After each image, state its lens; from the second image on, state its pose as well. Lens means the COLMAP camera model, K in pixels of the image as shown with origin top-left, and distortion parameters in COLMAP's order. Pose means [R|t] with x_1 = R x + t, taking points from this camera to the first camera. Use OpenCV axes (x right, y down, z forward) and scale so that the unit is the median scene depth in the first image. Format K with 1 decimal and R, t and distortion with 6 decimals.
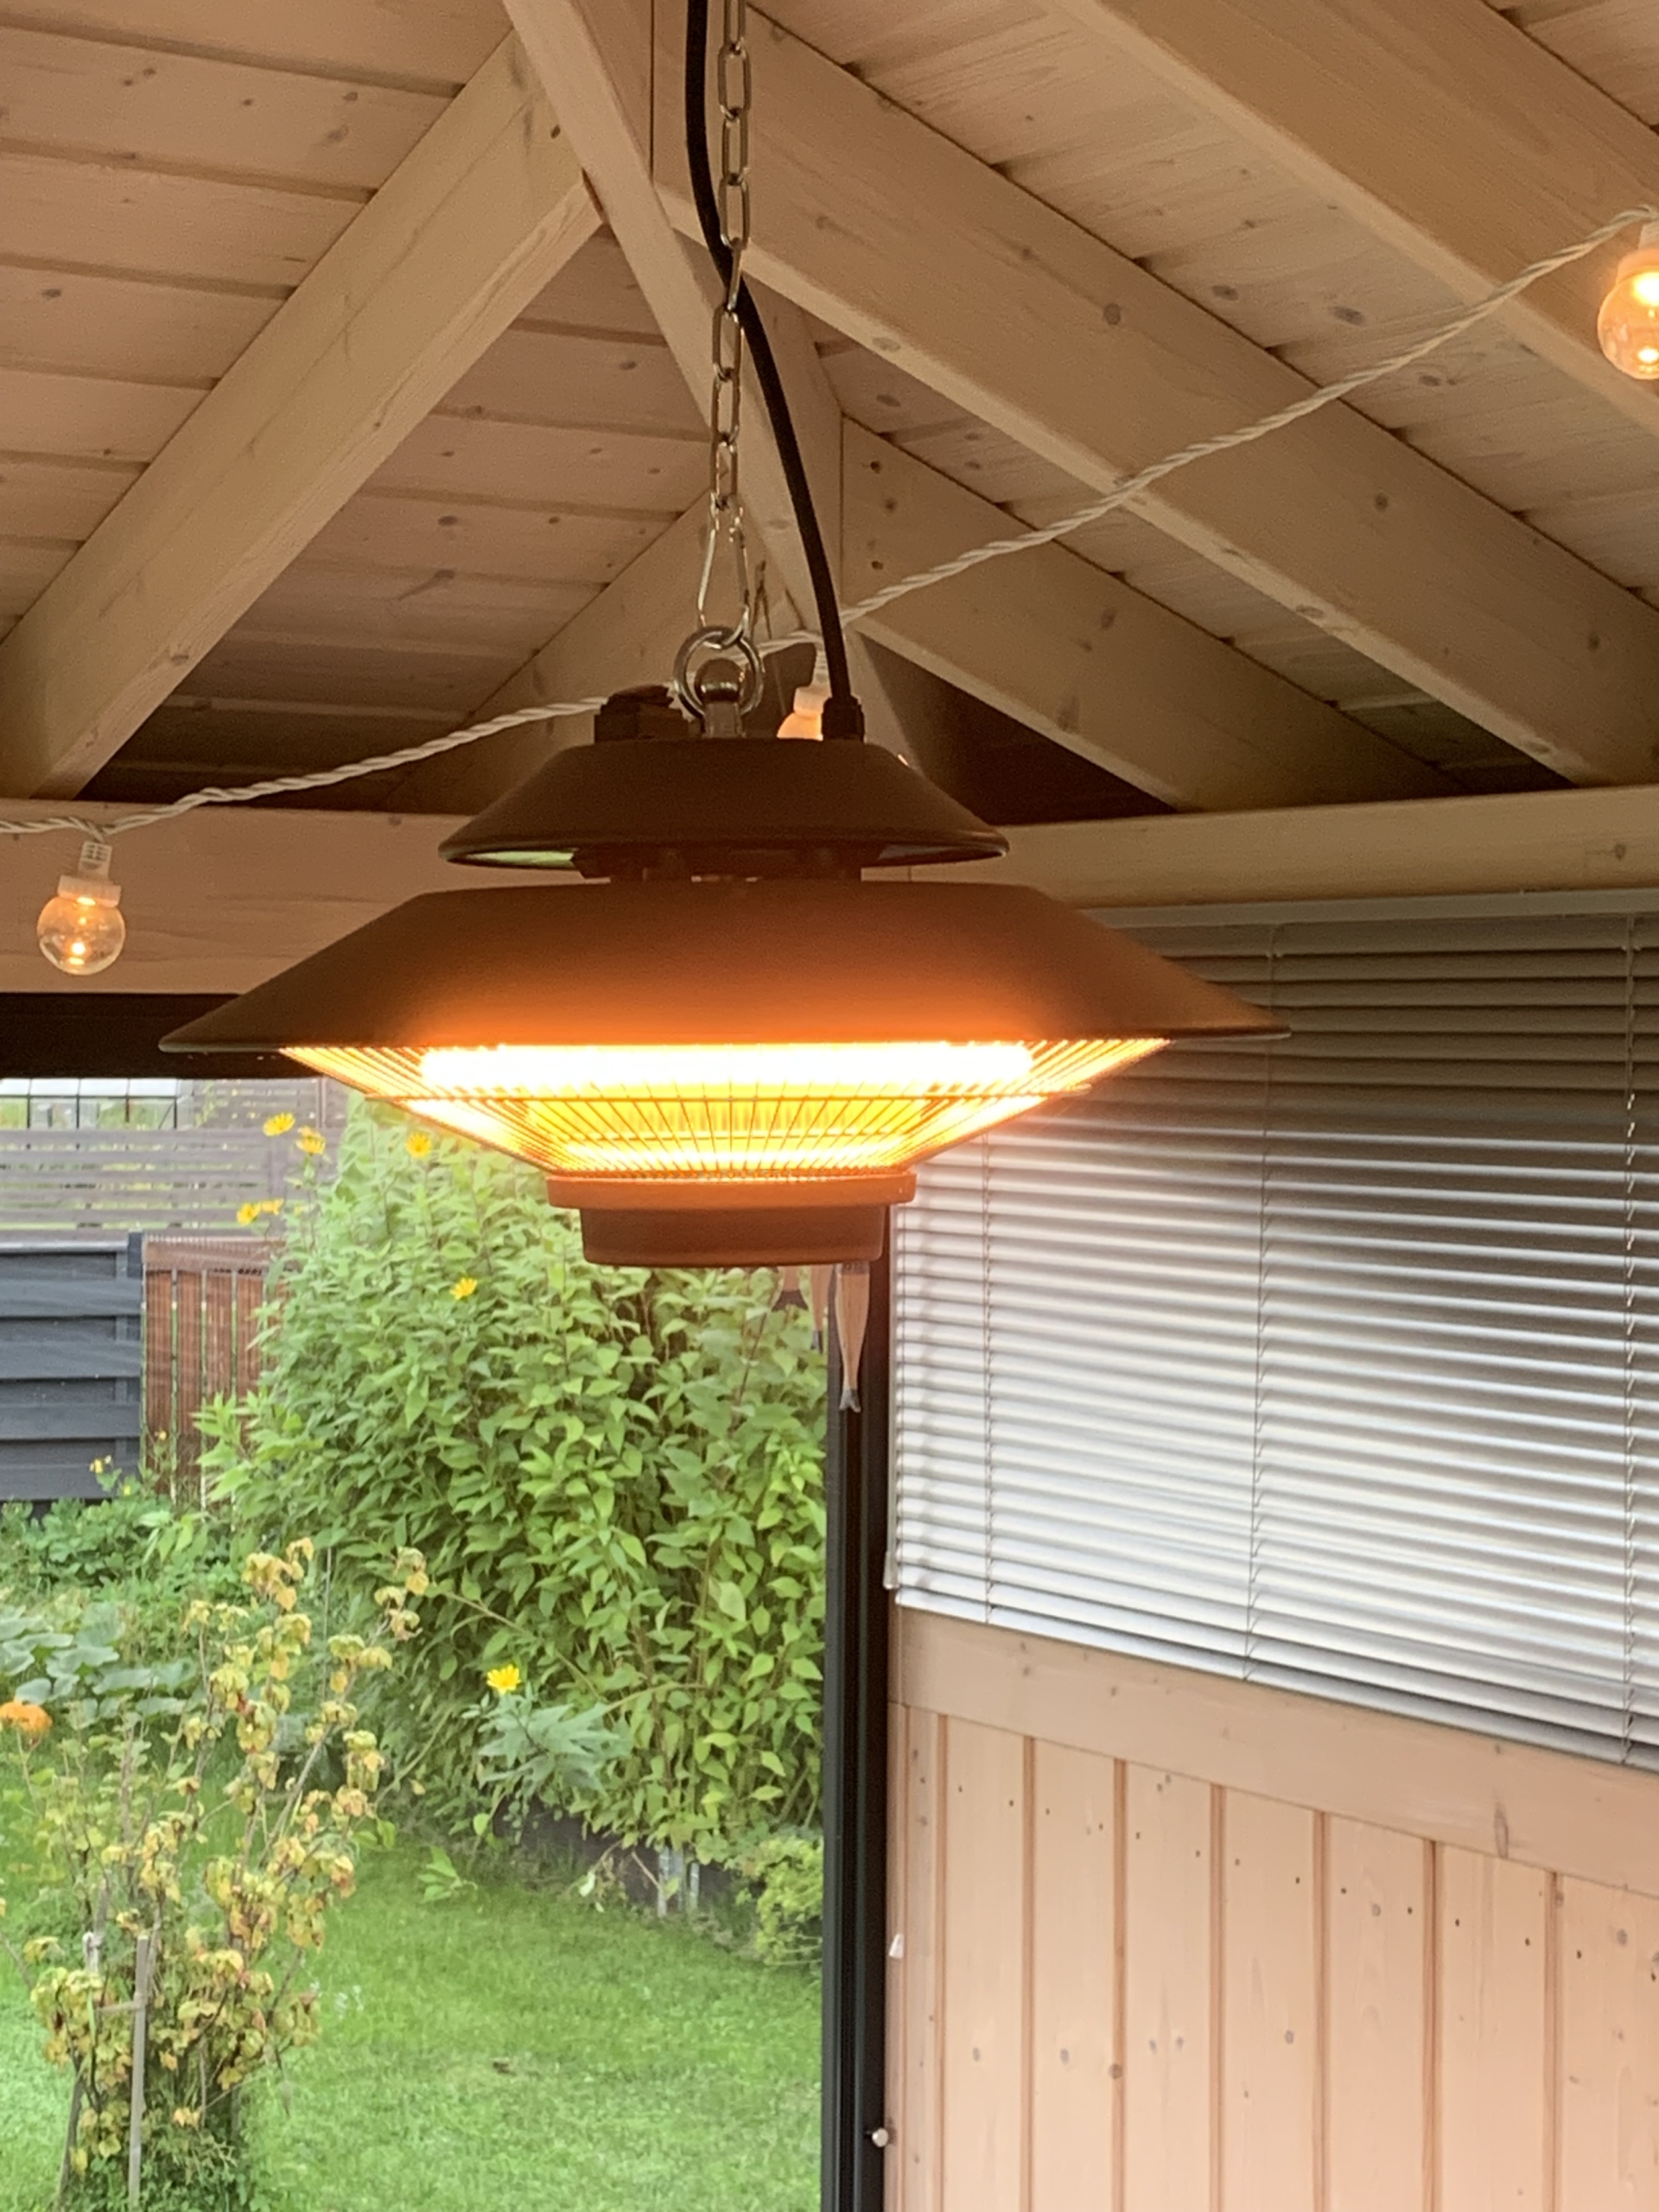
lens RADIAL K [[4012.6, 0, 816.2], [0, 4012.6, 1107.0], [0, 0, 1]] dist [0.068277, 0.000000]
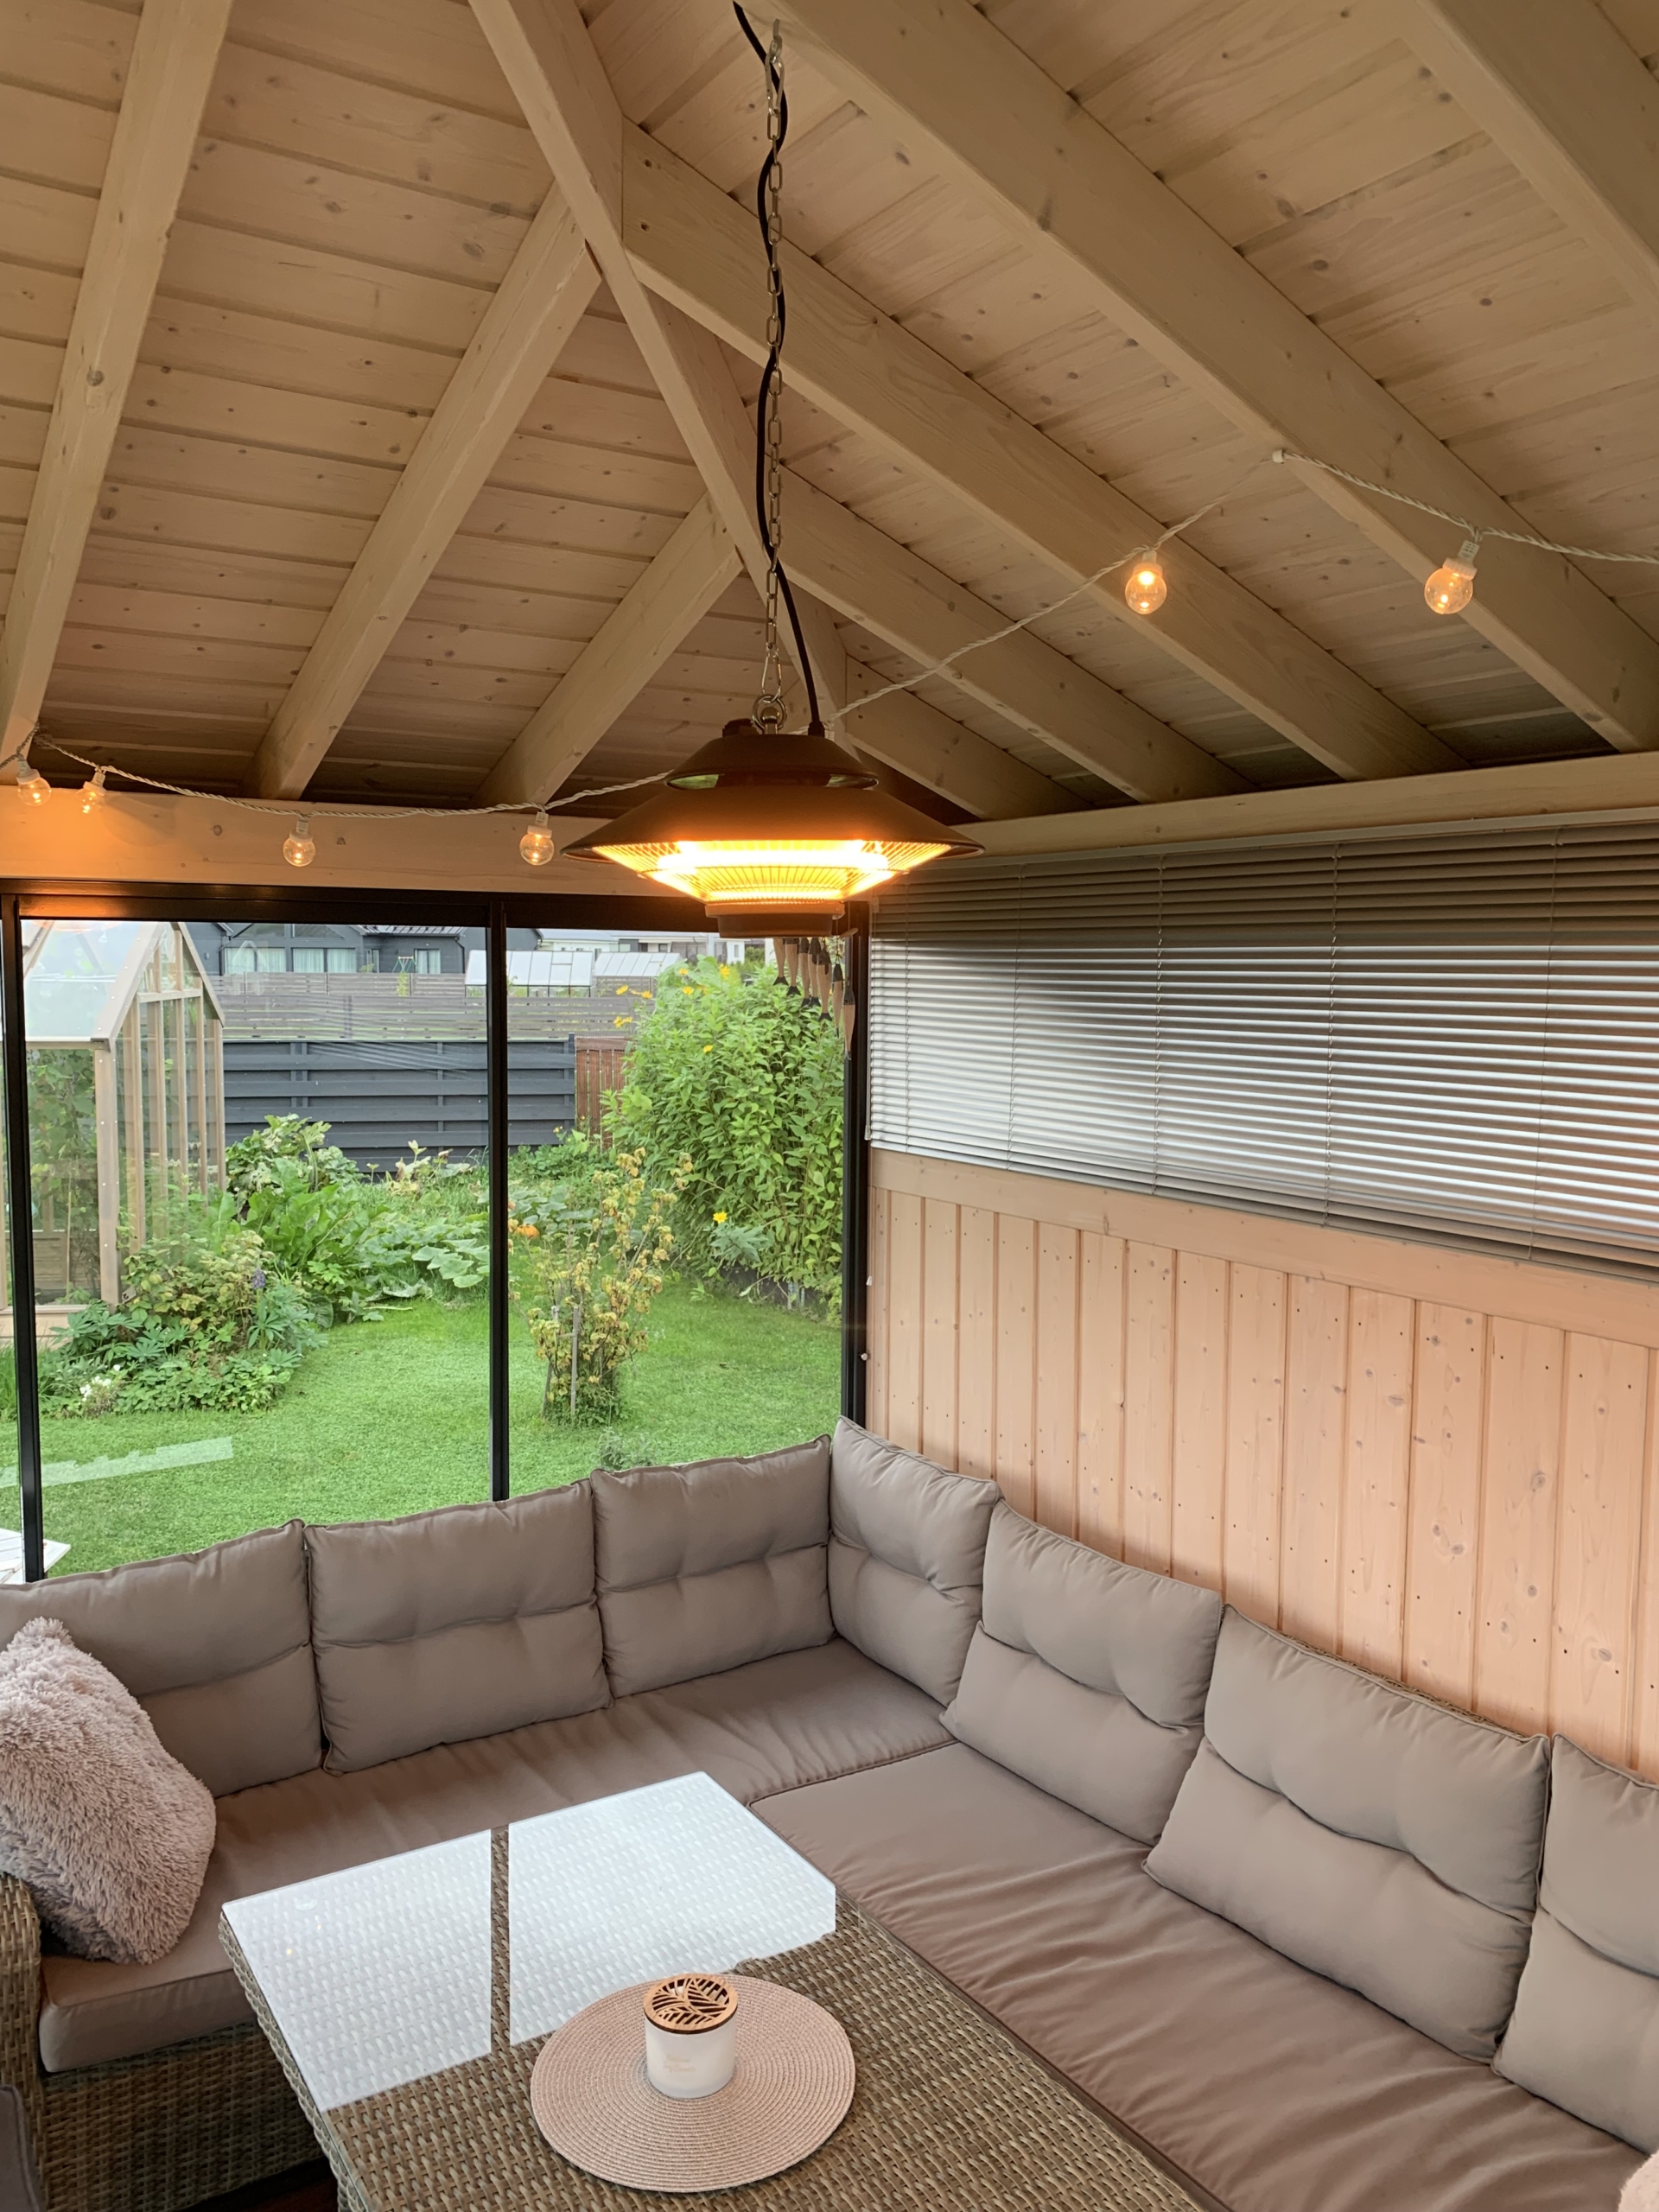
lens RADIAL K [[1711.9, 0, 827.9], [0, 1711.9, 1112.5], [0, 0, 1]] dist [0.040726, -0.054242]
pose [[0.999778, 0.002288, -0.020944, 0.016152], [-0.000868, 0.997715, 0.067559, 0.032841], [0.021051, -0.067526, 0.997495, -0.059082]]
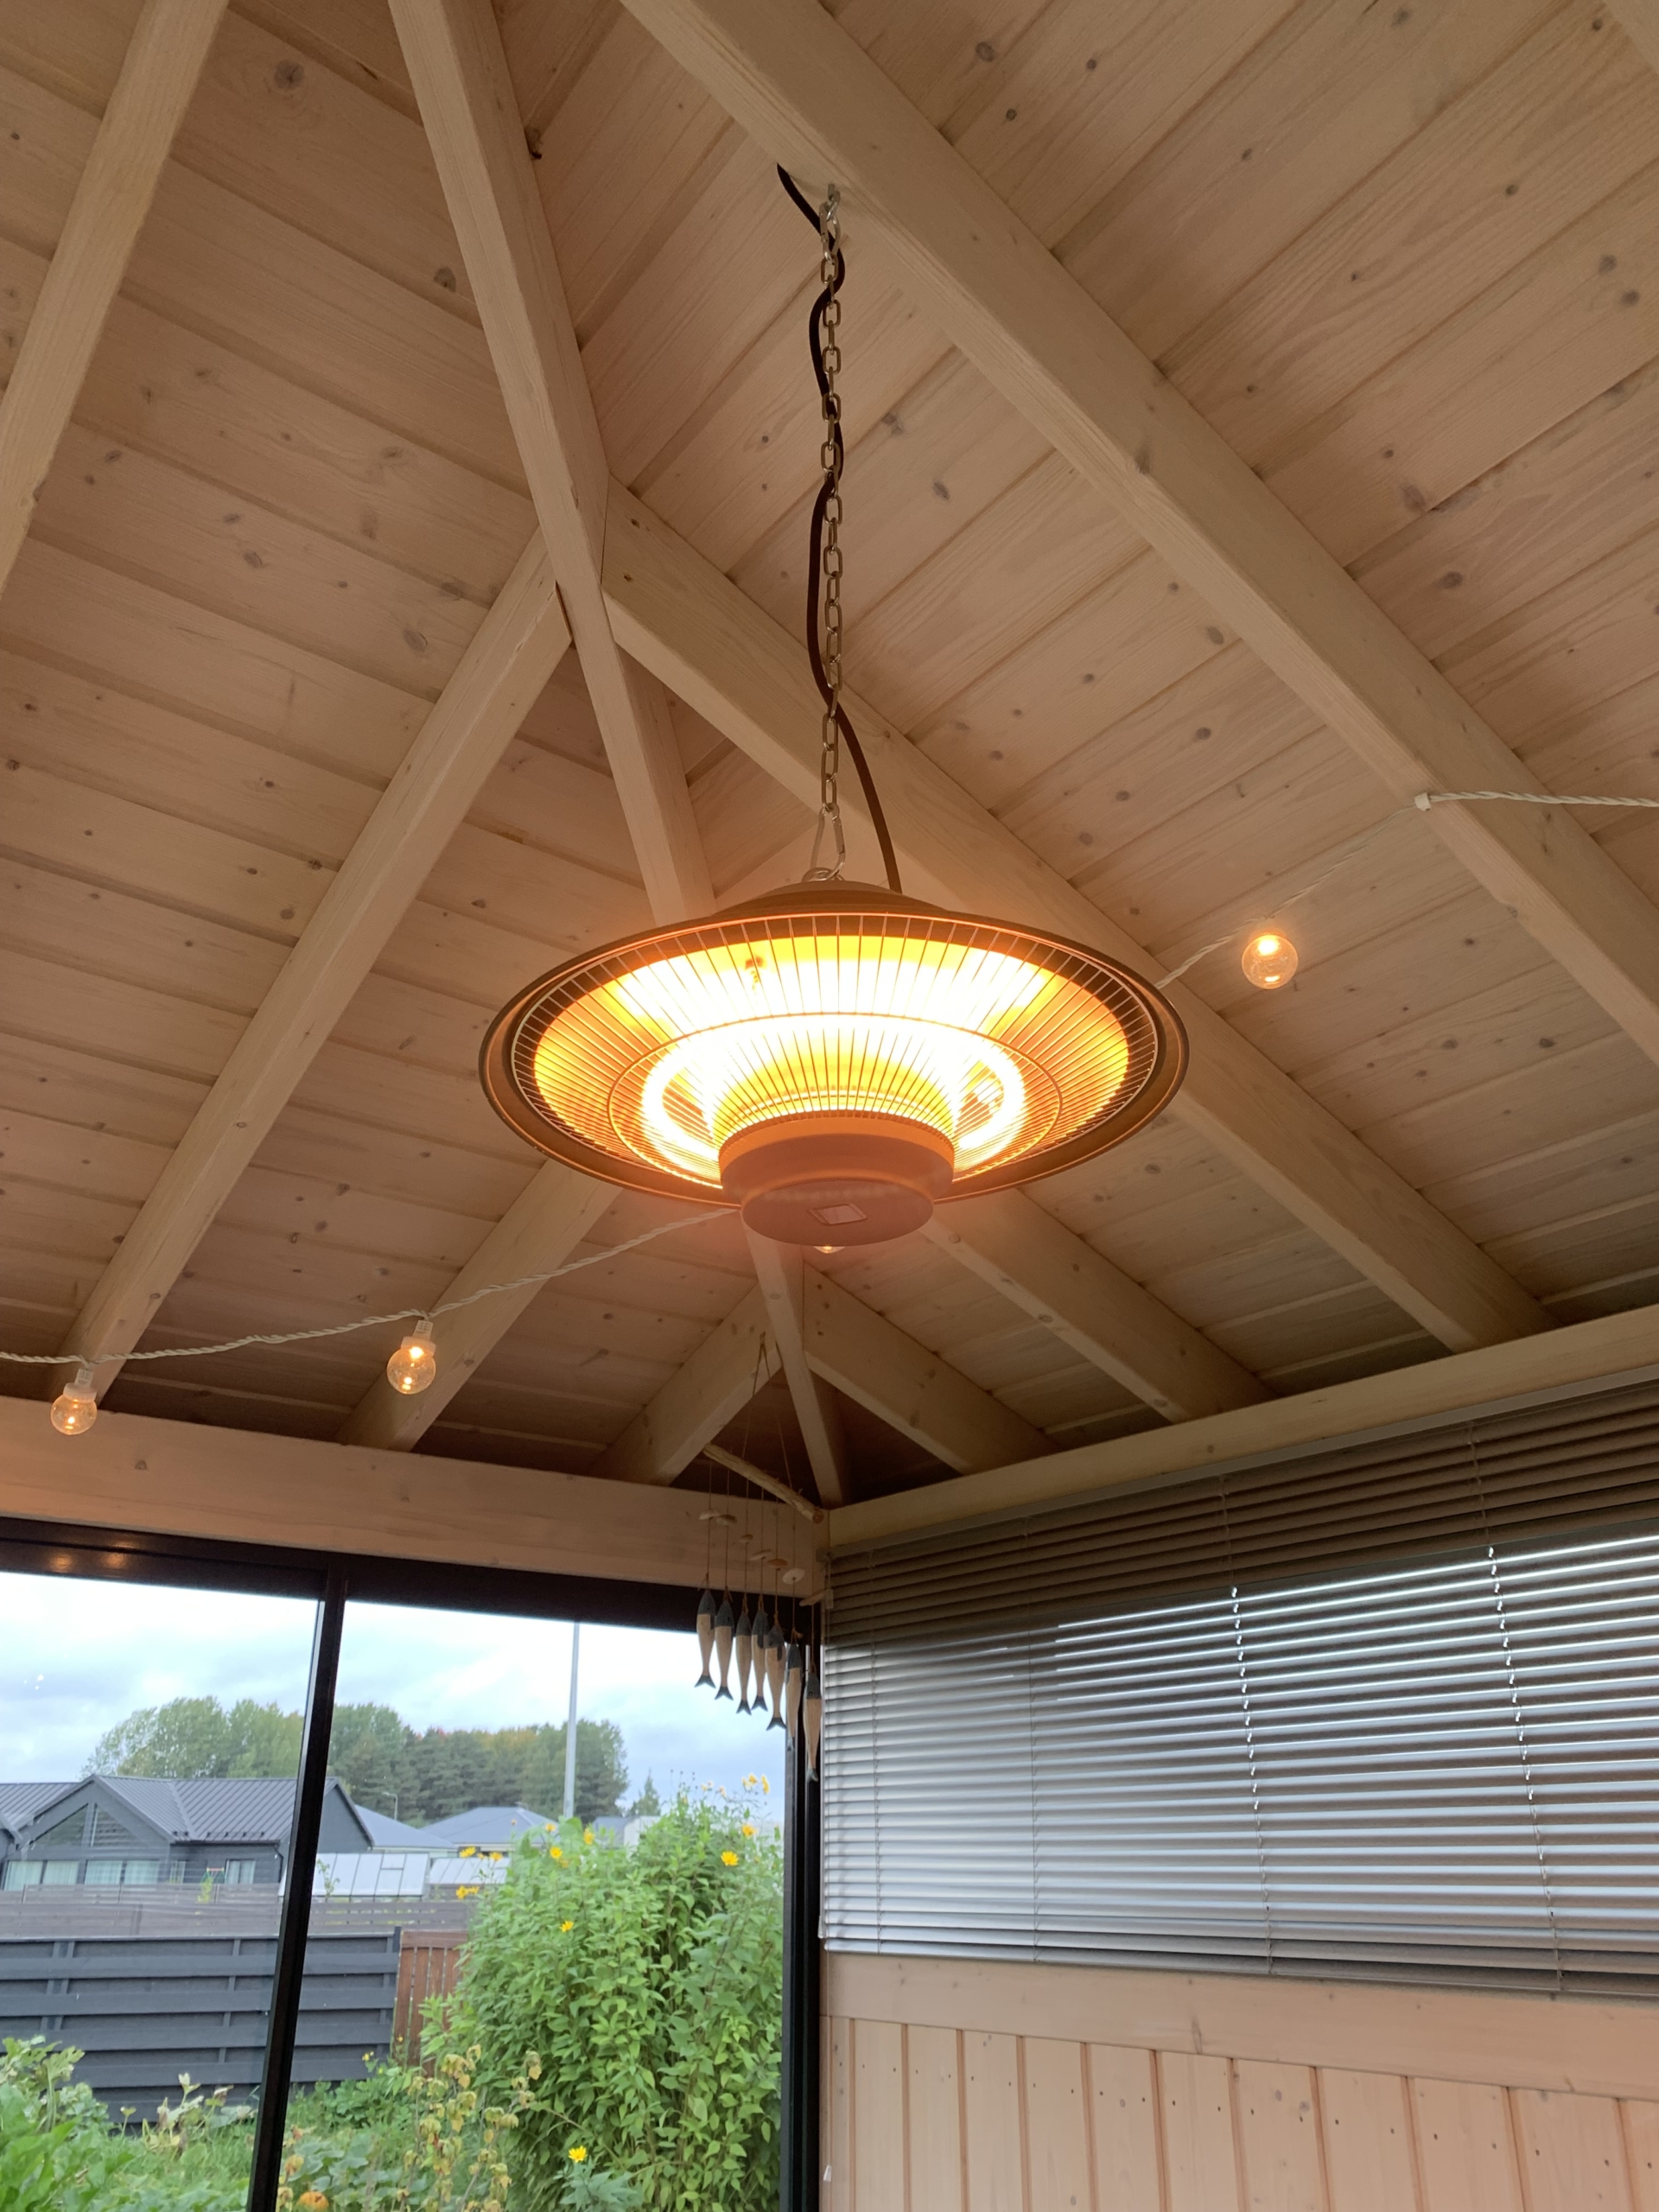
lens RADIAL K [[1711.9, 0, 815.9], [0, 1711.9, 1117.4], [0, 0, 1]] dist [0.040726, -0.054242]
pose [[0.998851, 0.014907, 0.045553, -0.025482], [0.005938, 0.904591, -0.426239, 0.121293], [-0.047561, 0.426019, 0.903463, 0.163127]]
